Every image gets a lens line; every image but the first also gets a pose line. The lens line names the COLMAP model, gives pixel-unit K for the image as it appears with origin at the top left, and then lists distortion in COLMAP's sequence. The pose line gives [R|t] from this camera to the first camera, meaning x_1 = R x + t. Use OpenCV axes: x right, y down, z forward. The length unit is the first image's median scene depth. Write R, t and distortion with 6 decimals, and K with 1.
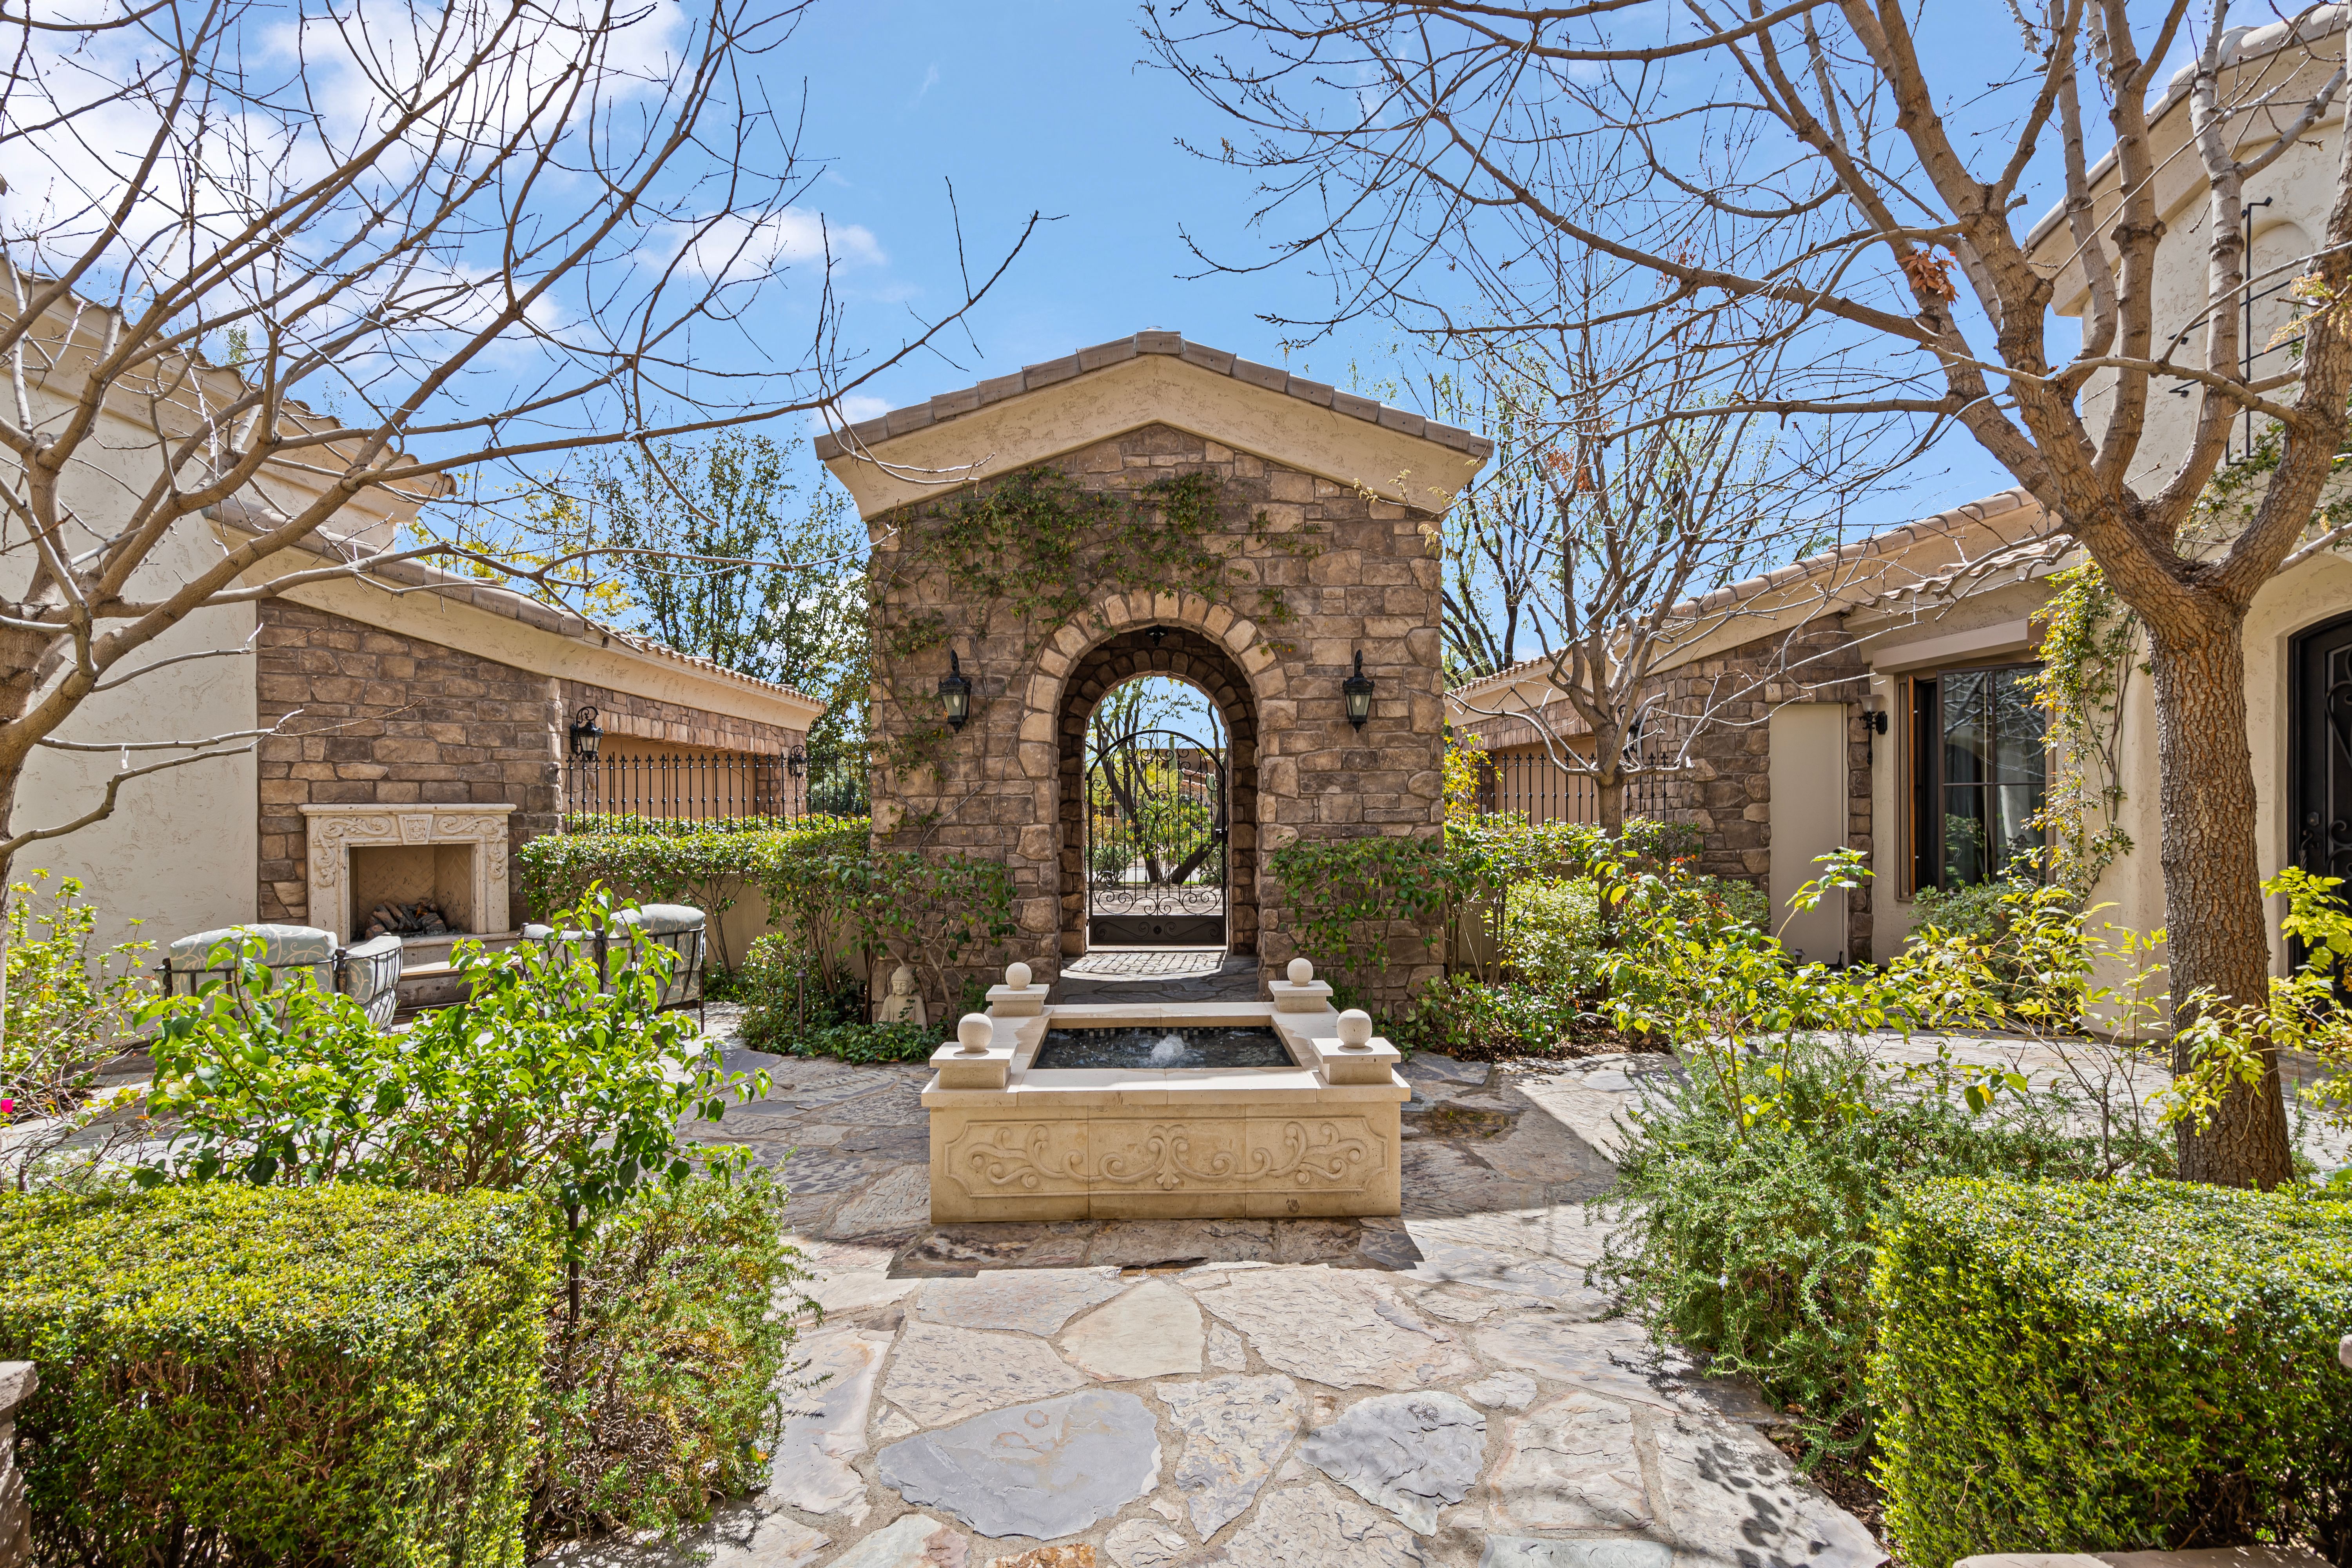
lens RADIAL K [[1072.9, 0, 1143.1], [0, 1072.9, 809.2], [0, 0, 1]] dist [-0.003075, 0.002049]
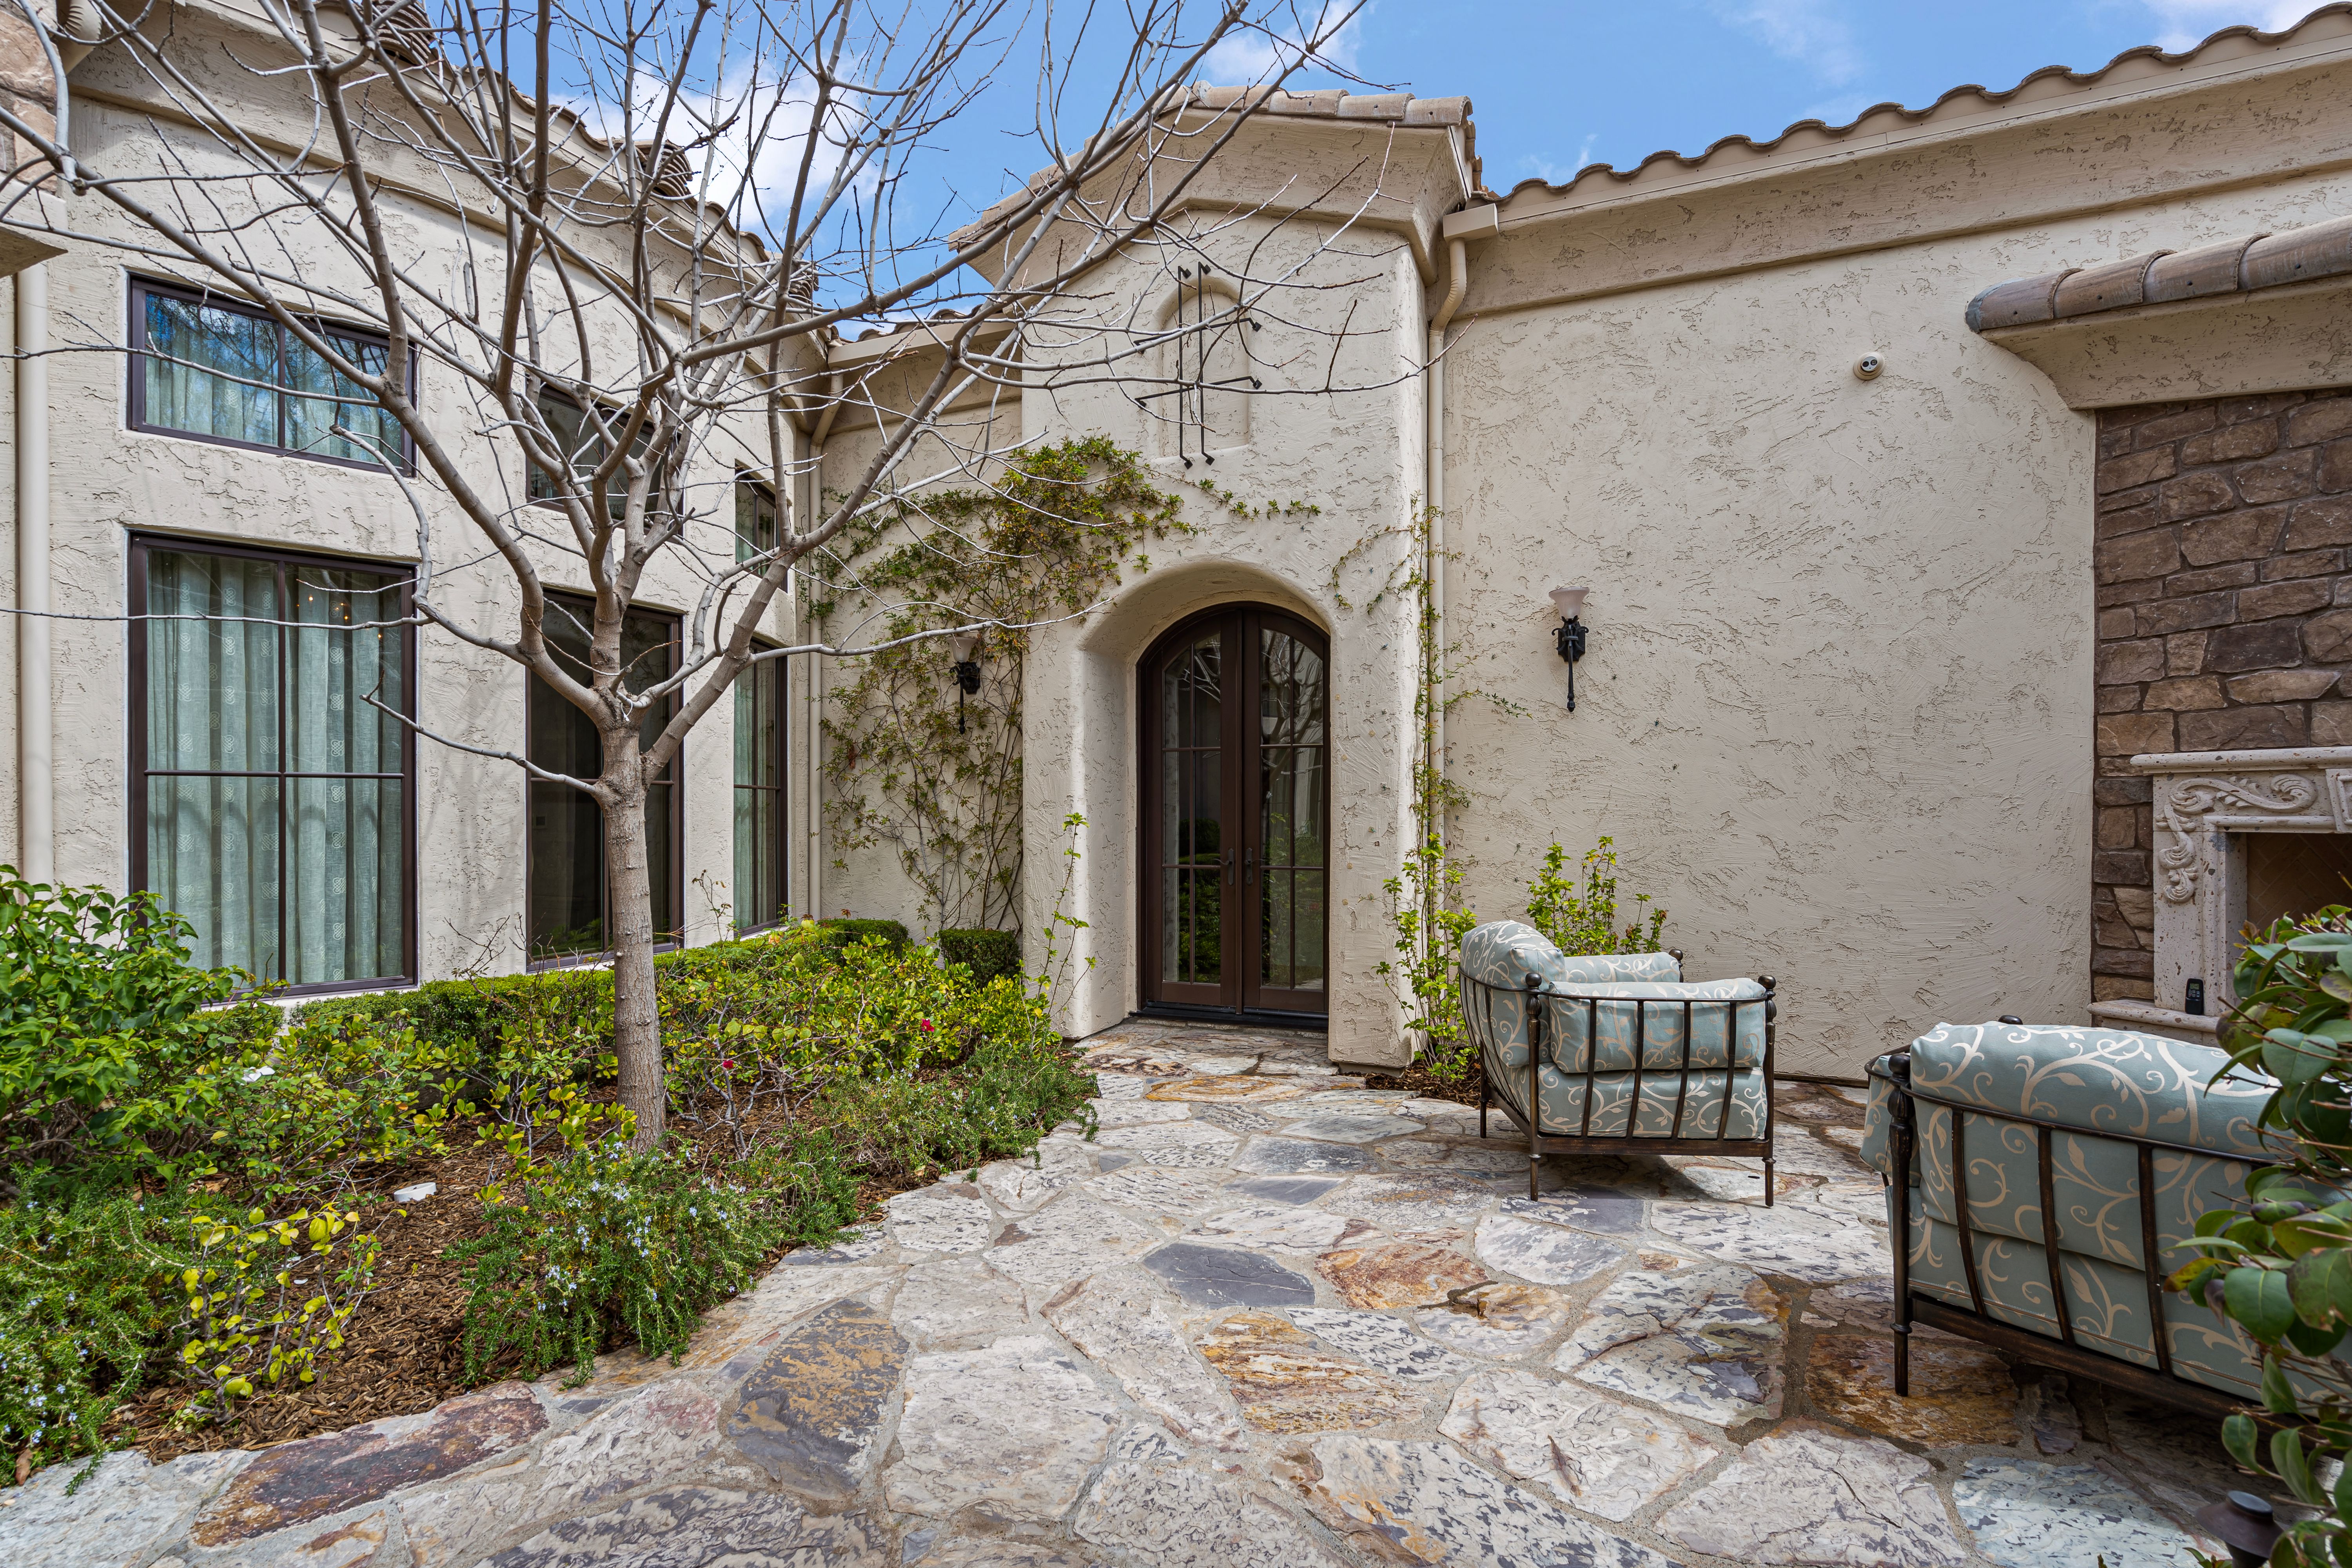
lens RADIAL K [[1072.9, 0, 1152.3], [0, 1072.9, 805.9], [0, 0, 1]] dist [-0.003075, 0.002049]
pose [[-0.405724, 0.006081, -0.913975, -0.048183], [0.003966, 0.999980, 0.004893, 0.017691], [0.913987, -0.001639, -0.405740, 0.734620]]
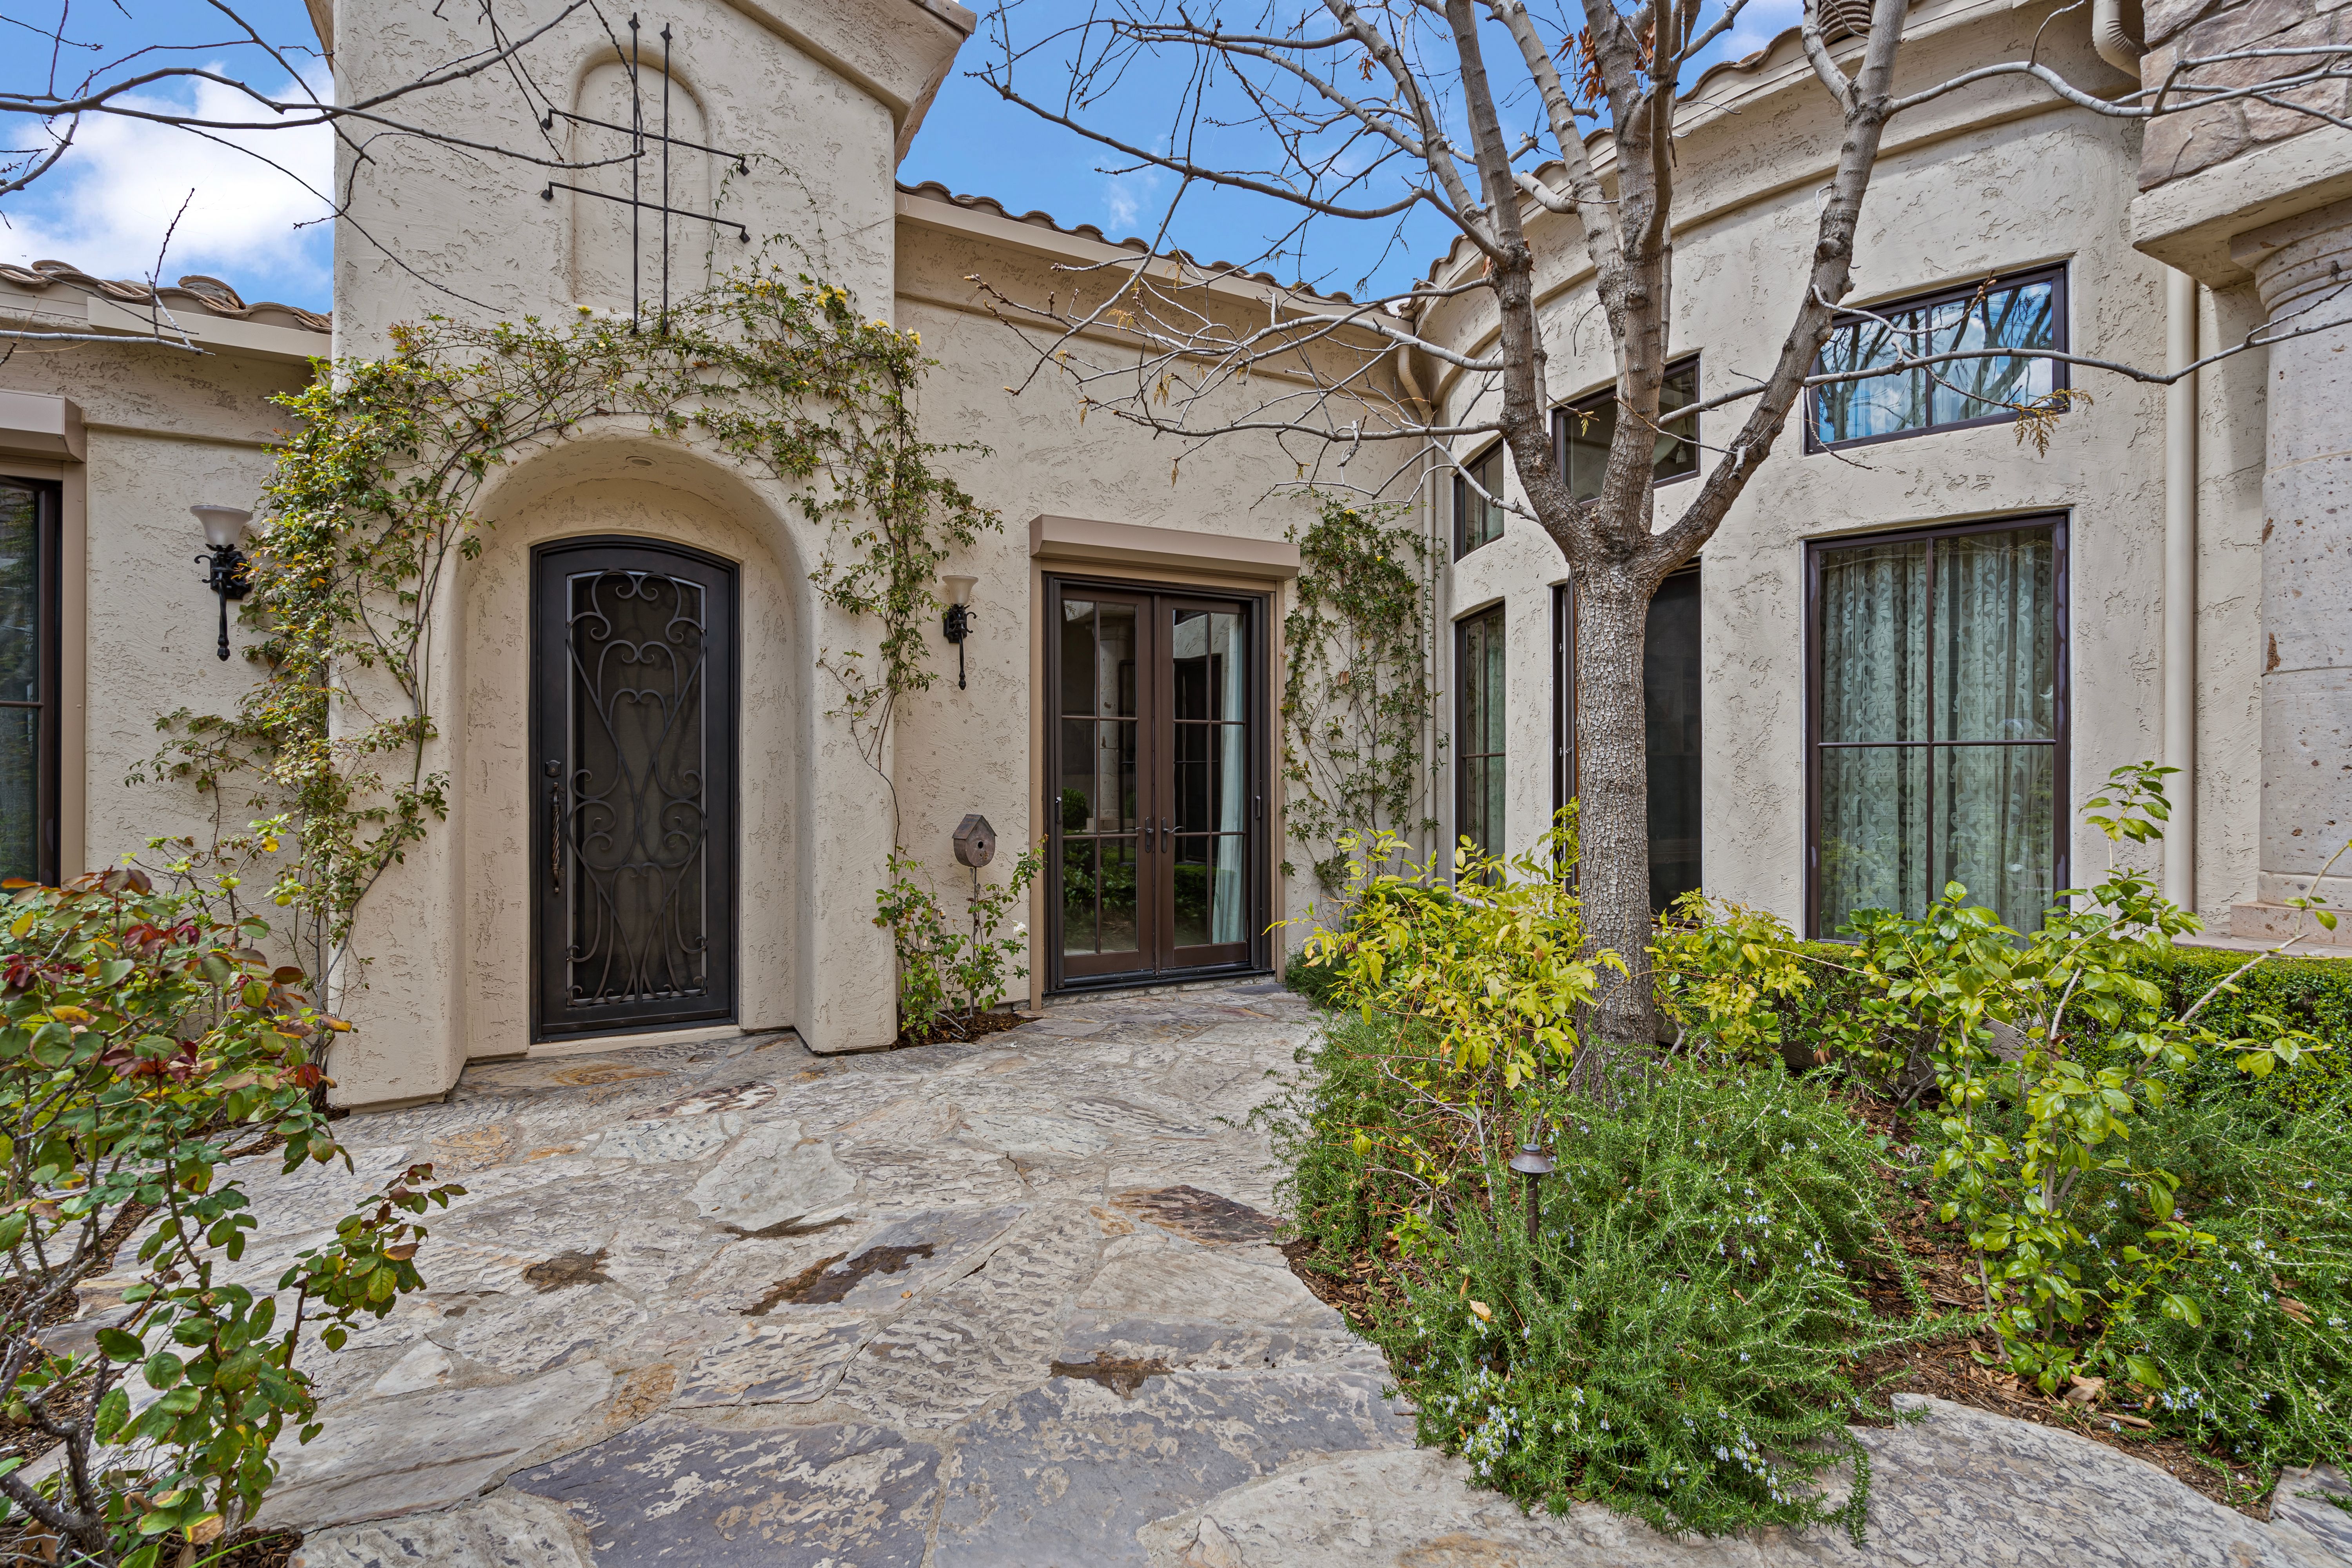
lens RADIAL K [[1072.9, 0, 1162.0], [0, 1072.9, 766.3], [0, 0, 1]] dist [-0.003075, 0.002049]
pose [[-0.470350, 0.016261, 0.882330, 0.086702], [0.002913, 0.999853, -0.016874, 0.016846], [-0.882475, -0.005367, -0.470328, 0.708453]]
